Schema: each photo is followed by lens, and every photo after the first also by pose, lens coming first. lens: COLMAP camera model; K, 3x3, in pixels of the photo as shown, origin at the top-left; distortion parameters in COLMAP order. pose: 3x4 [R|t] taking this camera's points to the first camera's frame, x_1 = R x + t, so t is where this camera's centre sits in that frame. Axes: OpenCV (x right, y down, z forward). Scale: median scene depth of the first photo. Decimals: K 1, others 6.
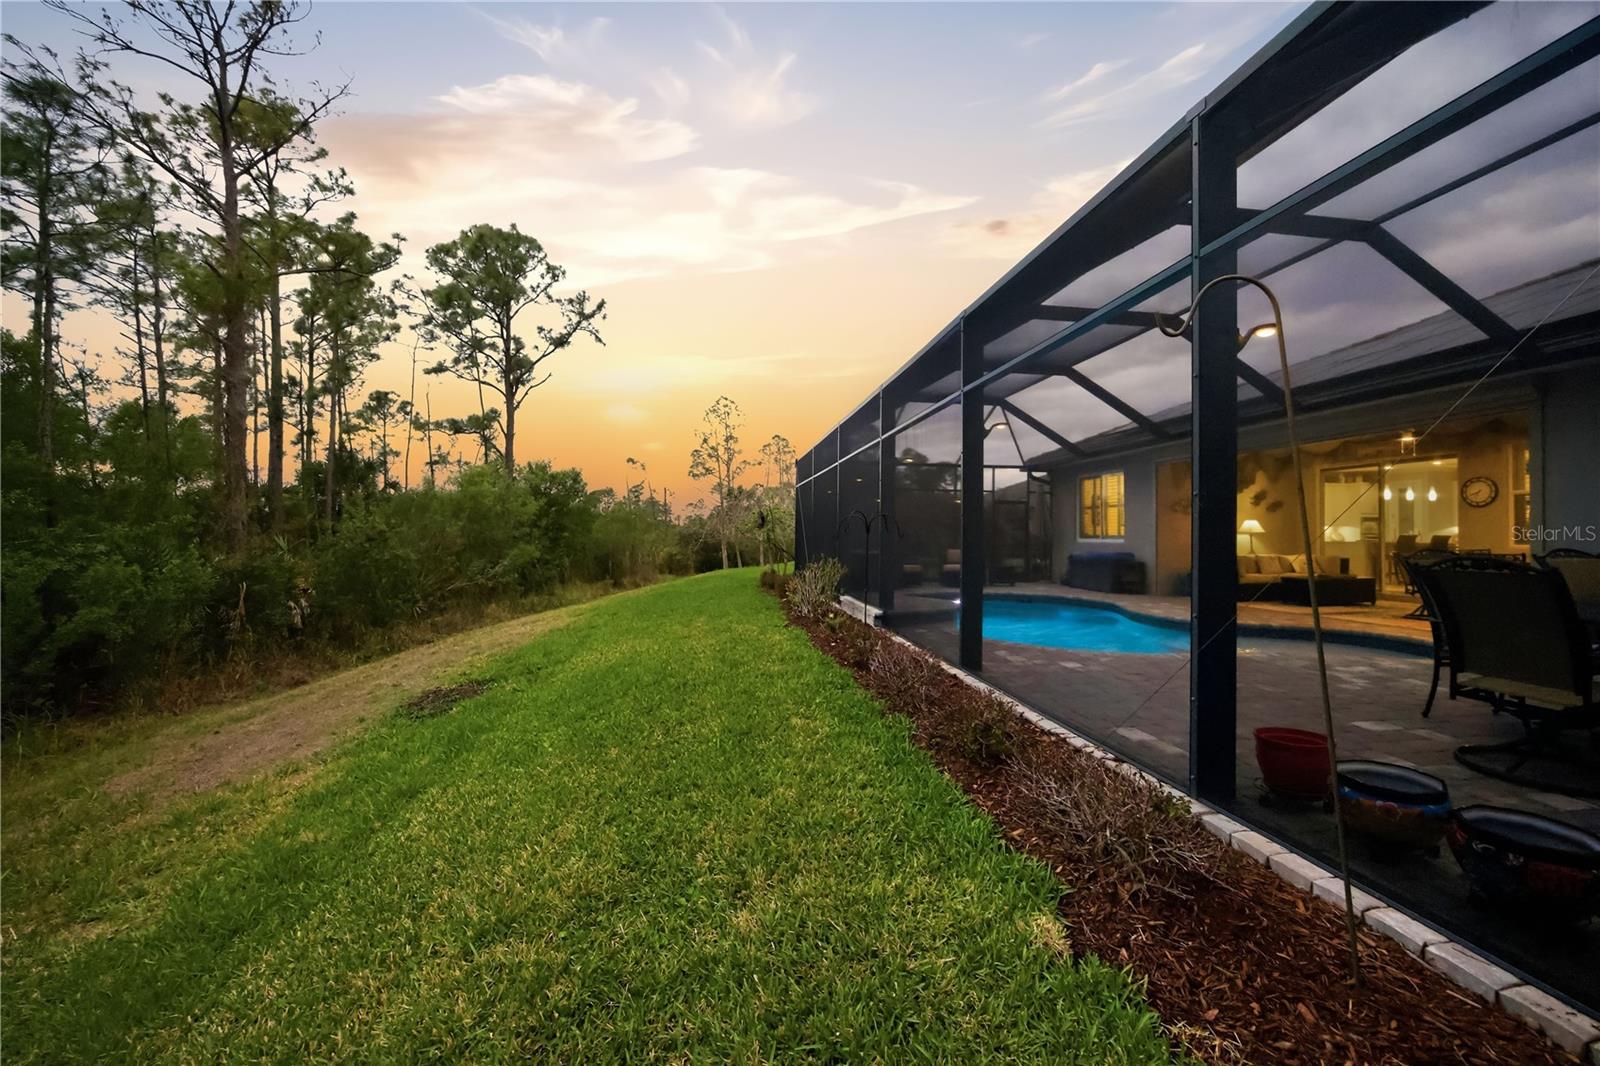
lens RADIAL K [[630.2, 0, 803.8], [0, 630.2, 531.5], [0, 0, 1]] dist [-0.026912, 0.009460]
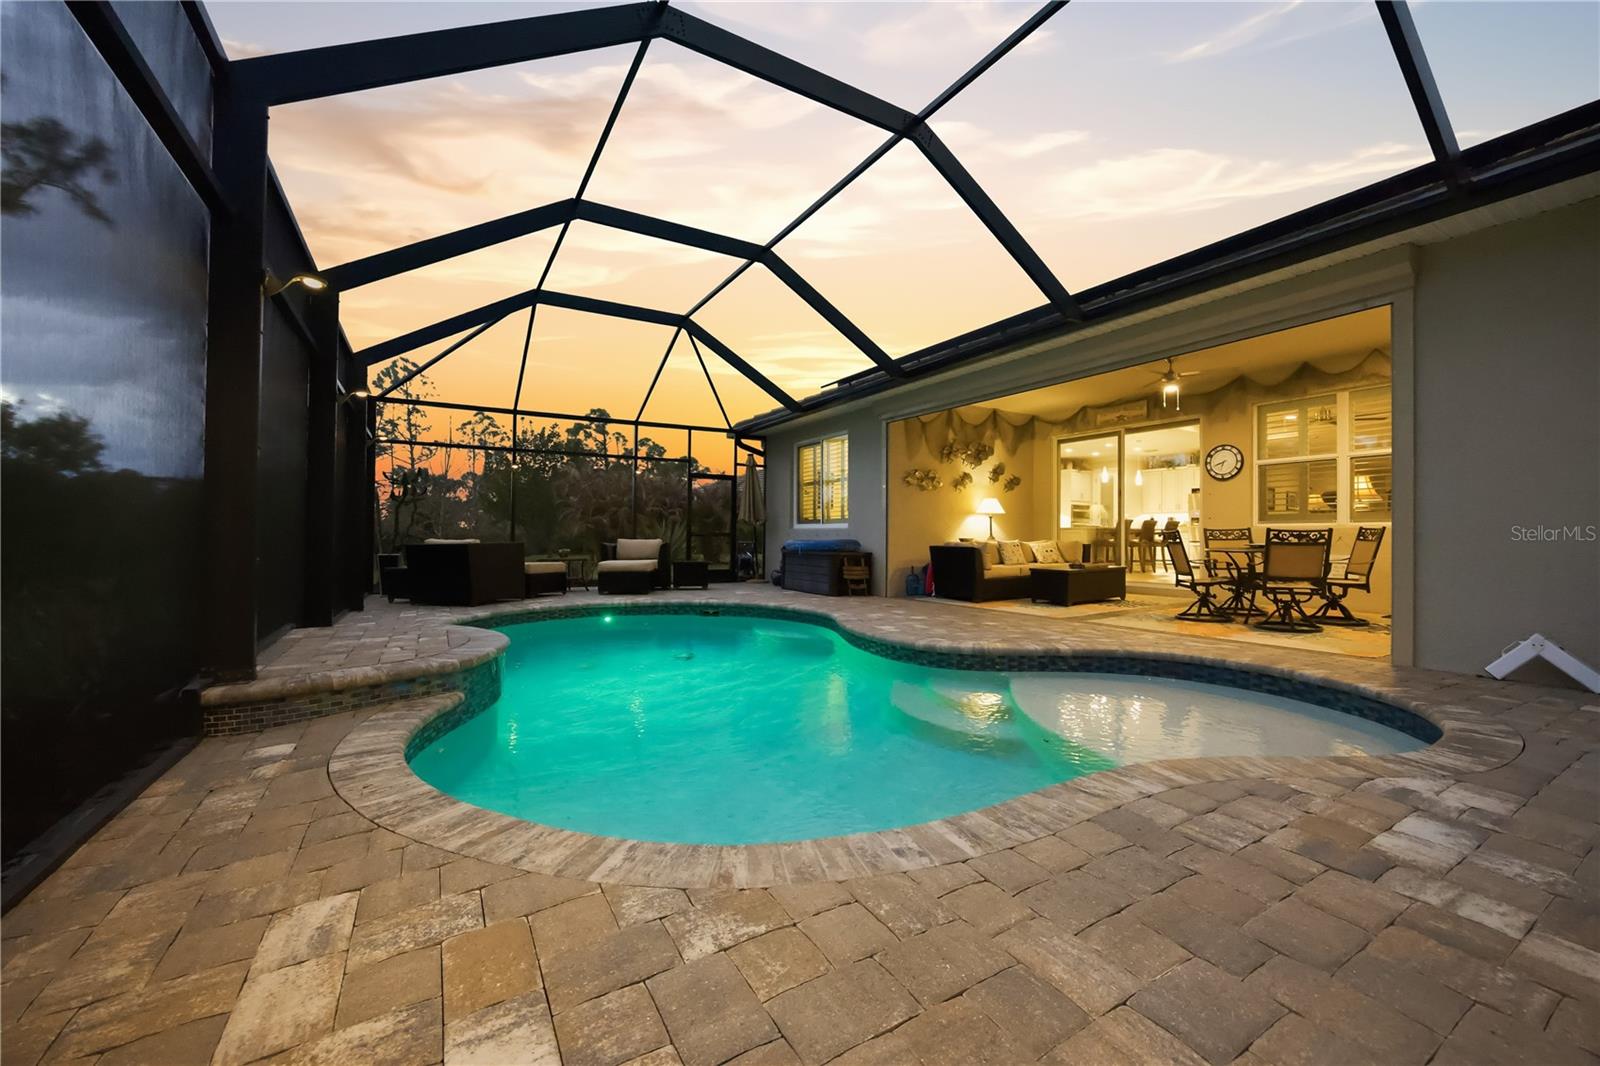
lens RADIAL K [[630.2, 0, 803.8], [0, 630.2, 531.5], [0, 0, 1]] dist [-0.026912, 0.009460]
pose [[0.925292, -0.001027, 0.379253, 0.173102], [0.000614, 0.999999, 0.001210, 0.021689], [-0.379254, -0.000887, 0.925292, 0.315293]]
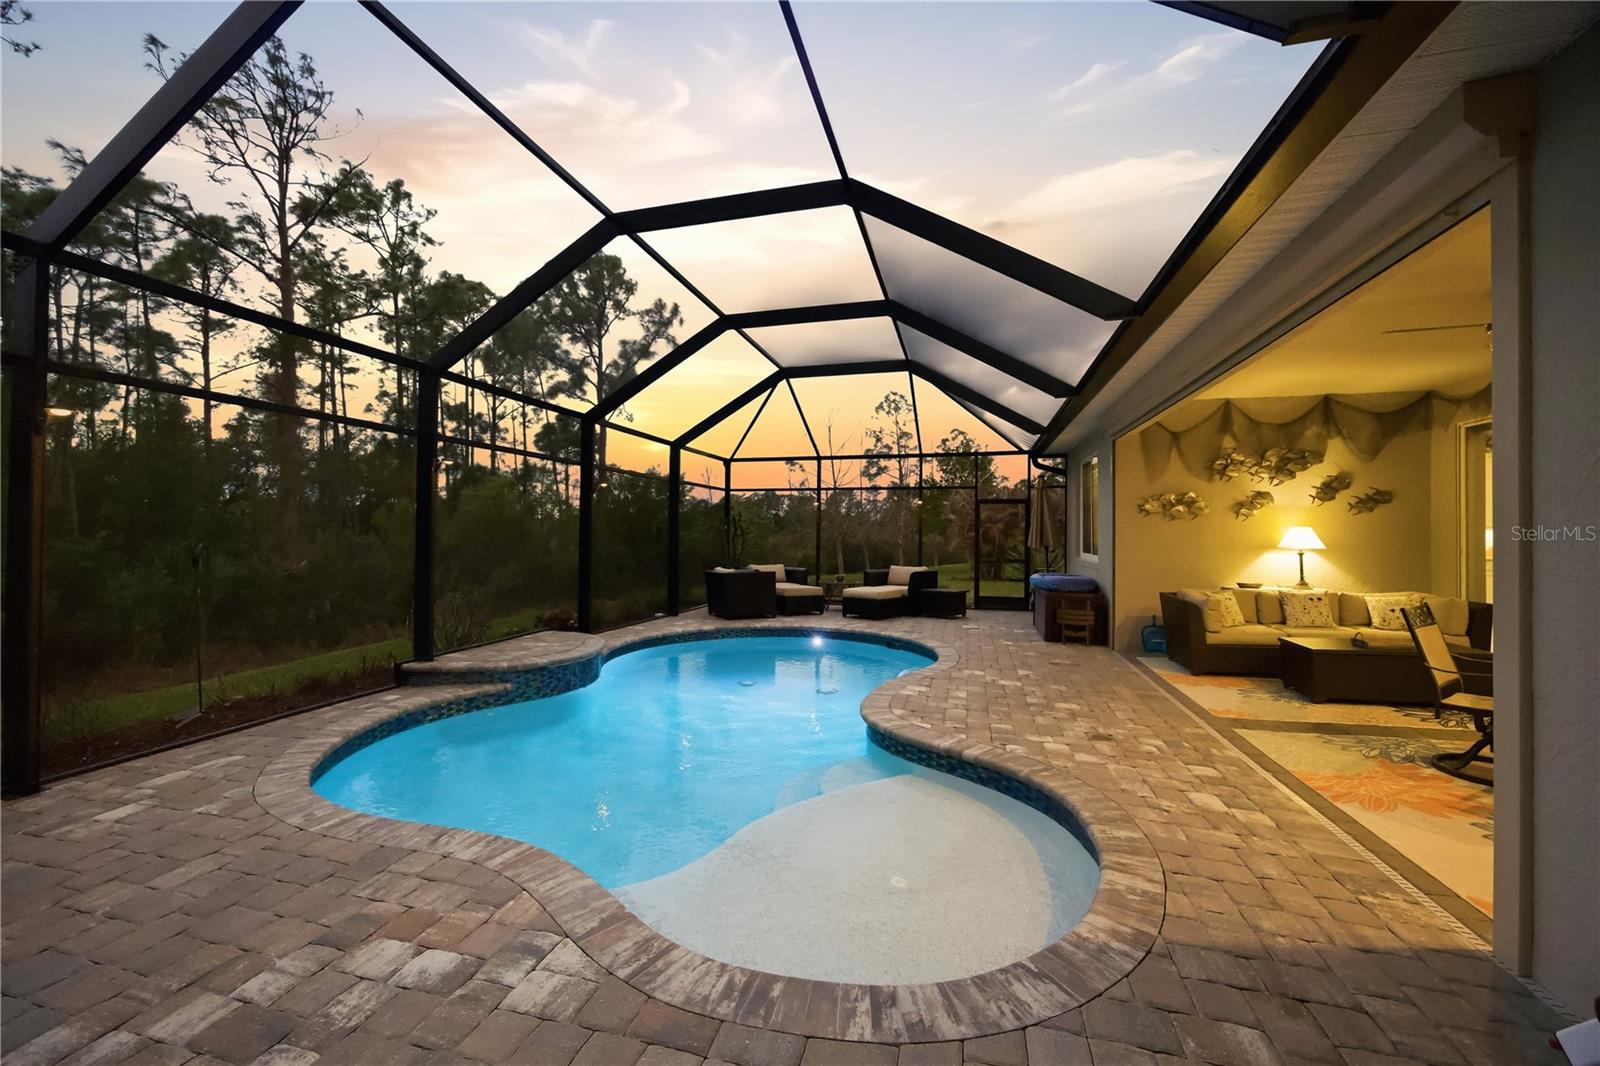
lens RADIAL K [[630.2, 0, 803.8], [0, 630.2, 531.5], [0, 0, 1]] dist [-0.026912, 0.009460]
pose [[0.920383, -0.005038, -0.390986, 0.486798], [0.005695, 0.999984, 0.000520, -0.015741], [0.390977, -0.002706, 0.920396, 0.286942]]
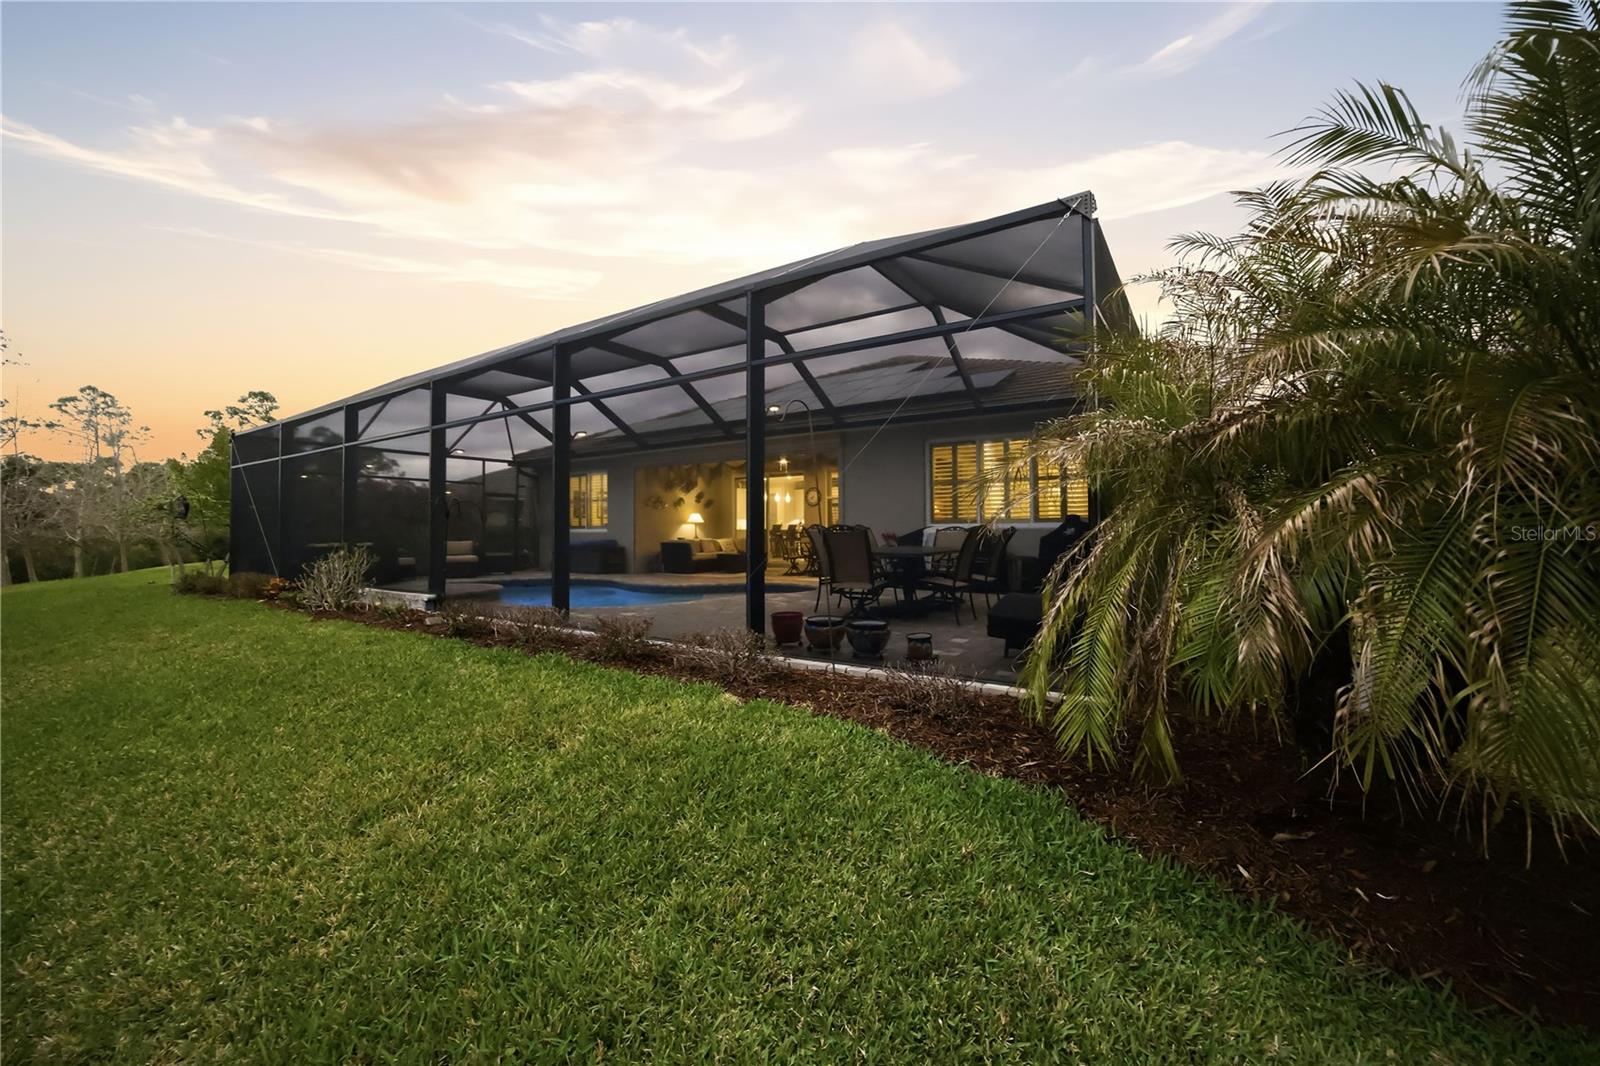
lens RADIAL K [[630.2, 0, 803.8], [0, 630.2, 531.5], [0, 0, 1]] dist [-0.026912, 0.009460]
pose [[0.666440, -0.010822, 0.745480, -0.129254], [0.006715, 0.999941, 0.008513, 0.010056], [-0.745528, -0.000667, 0.666474, -0.073279]]
